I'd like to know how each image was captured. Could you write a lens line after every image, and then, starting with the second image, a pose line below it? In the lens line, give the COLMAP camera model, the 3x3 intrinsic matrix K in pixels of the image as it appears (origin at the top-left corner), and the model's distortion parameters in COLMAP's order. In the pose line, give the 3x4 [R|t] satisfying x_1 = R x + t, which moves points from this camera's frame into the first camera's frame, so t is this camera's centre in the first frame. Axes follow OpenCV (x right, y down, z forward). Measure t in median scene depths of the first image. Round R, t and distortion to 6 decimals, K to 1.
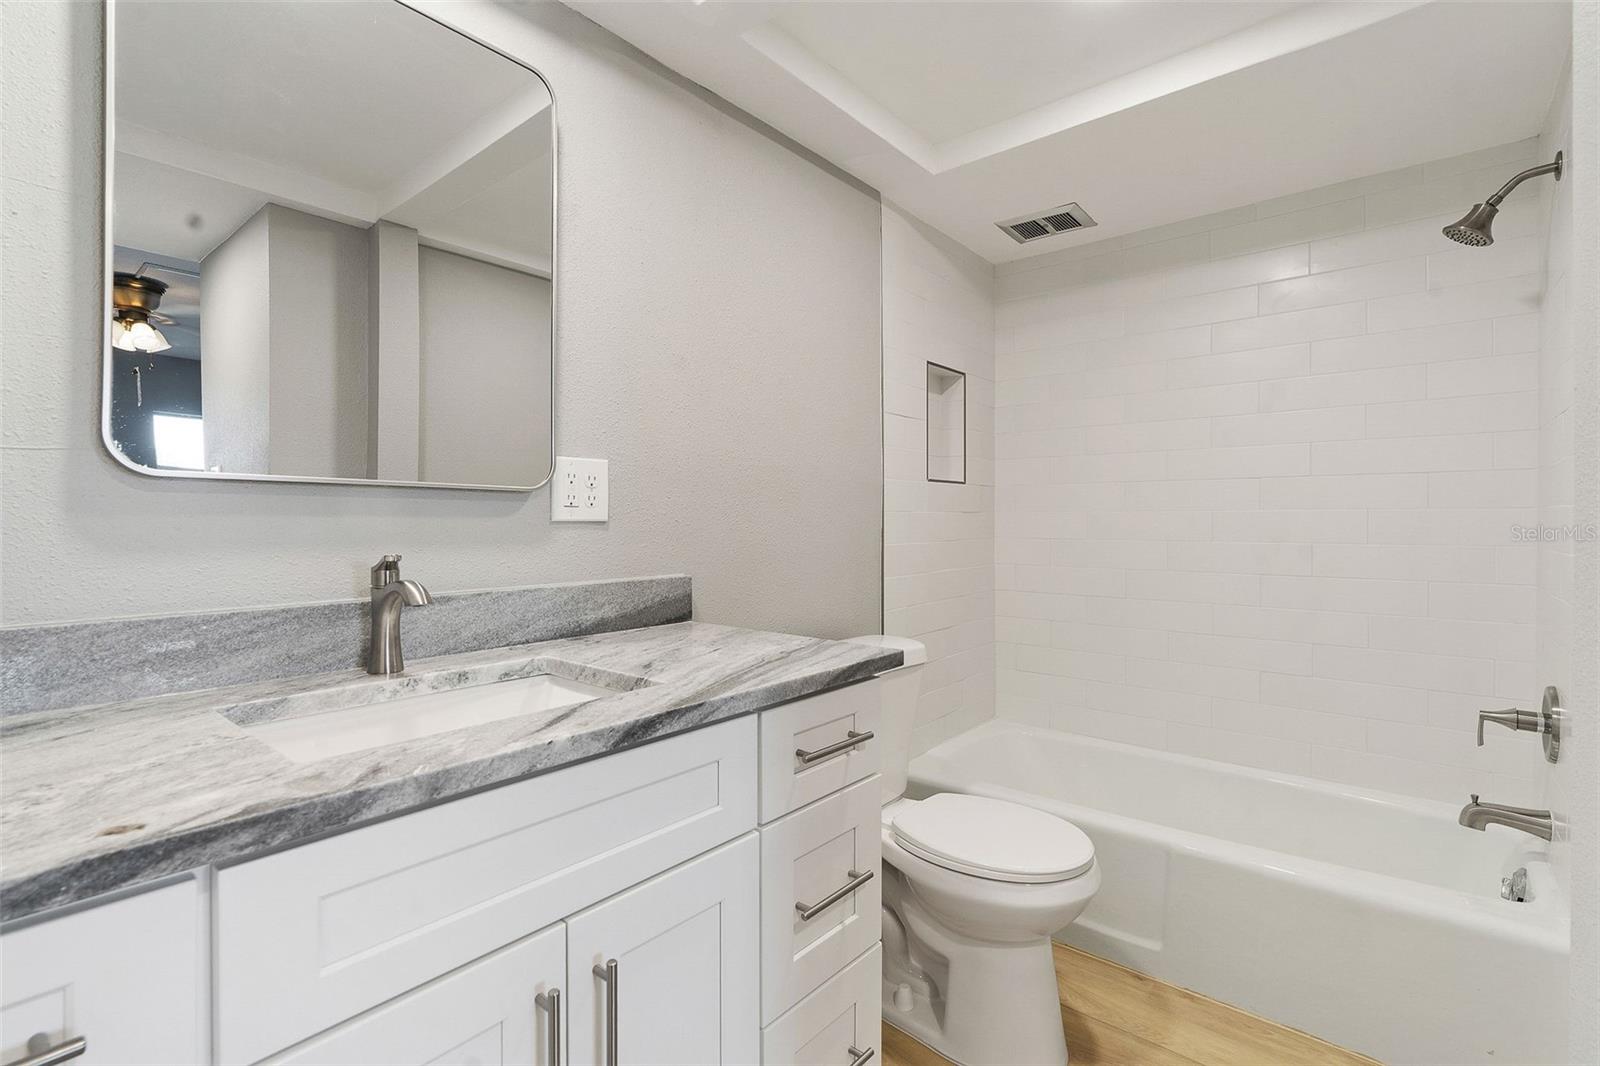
lens RADIAL K [[742.9, 0, 791.3], [0, 742.9, 529.9], [0, 0, 1]] dist [-0.003877, 0.001859]
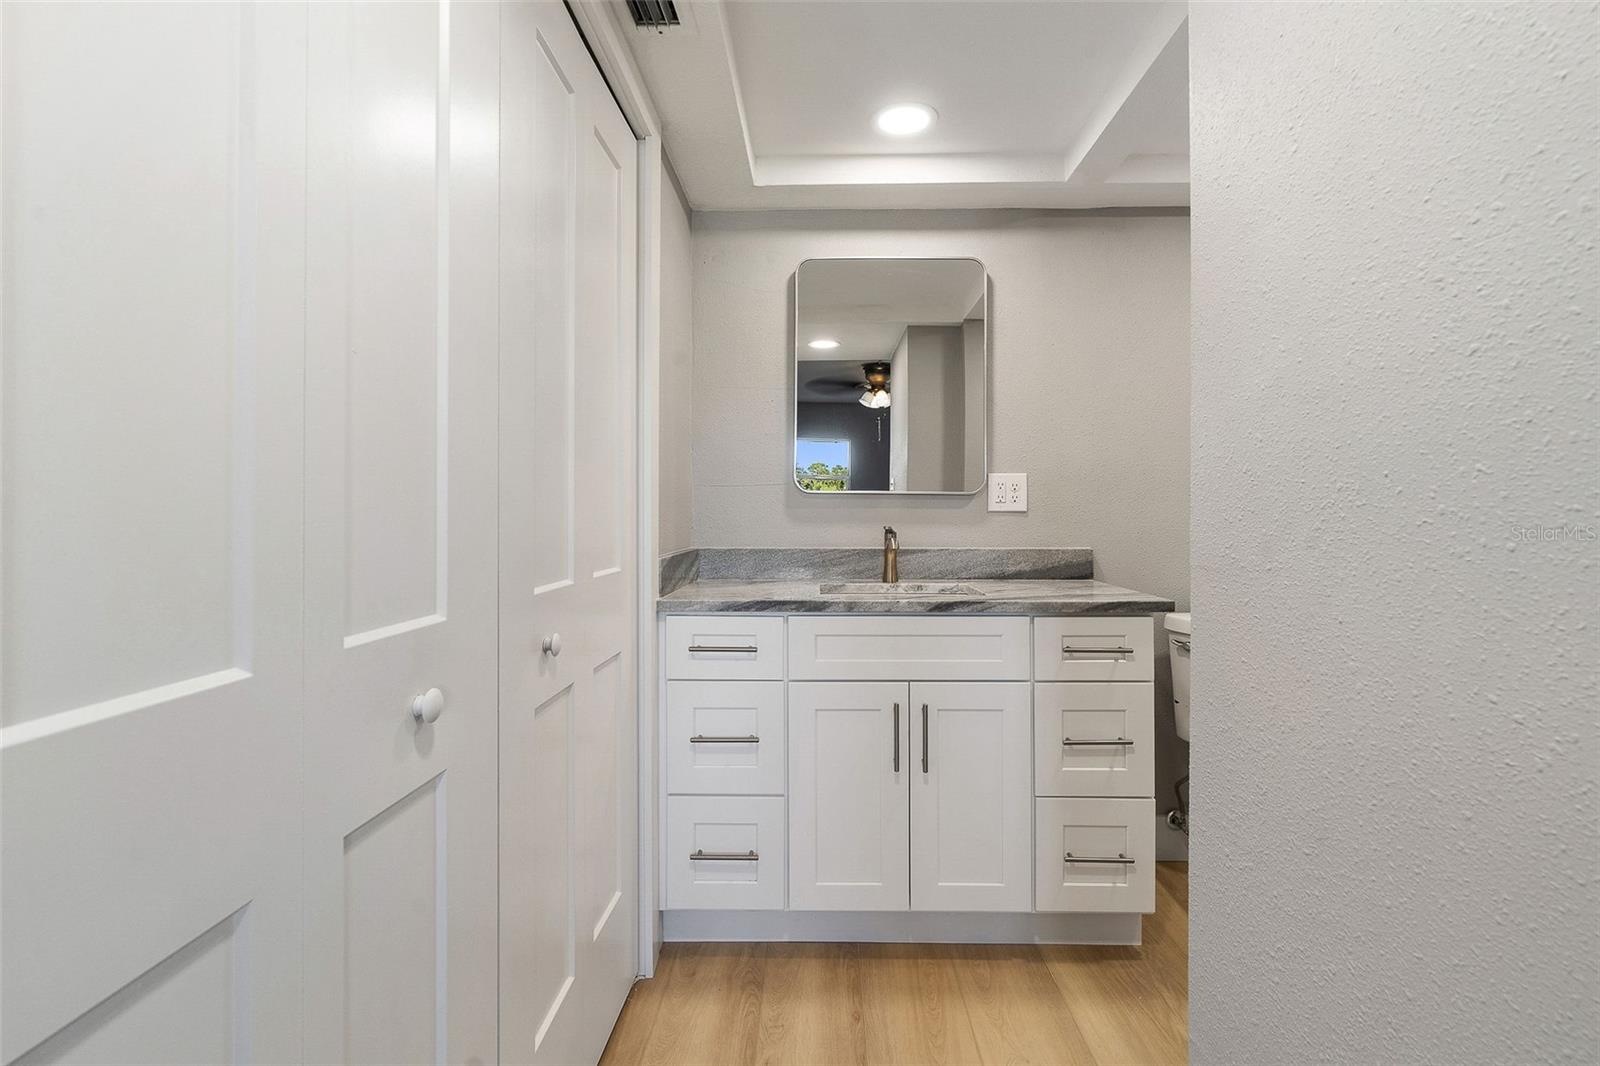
lens RADIAL K [[742.9, 0, 804.6], [0, 742.9, 522.4], [0, 0, 1]] dist [-0.003877, 0.001859]
pose [[0.632348, 0.010762, -0.774610, 0.743167], [-0.010503, 0.999931, 0.005318, 0.009525], [0.774614, 0.004773, 0.632417, -0.422830]]
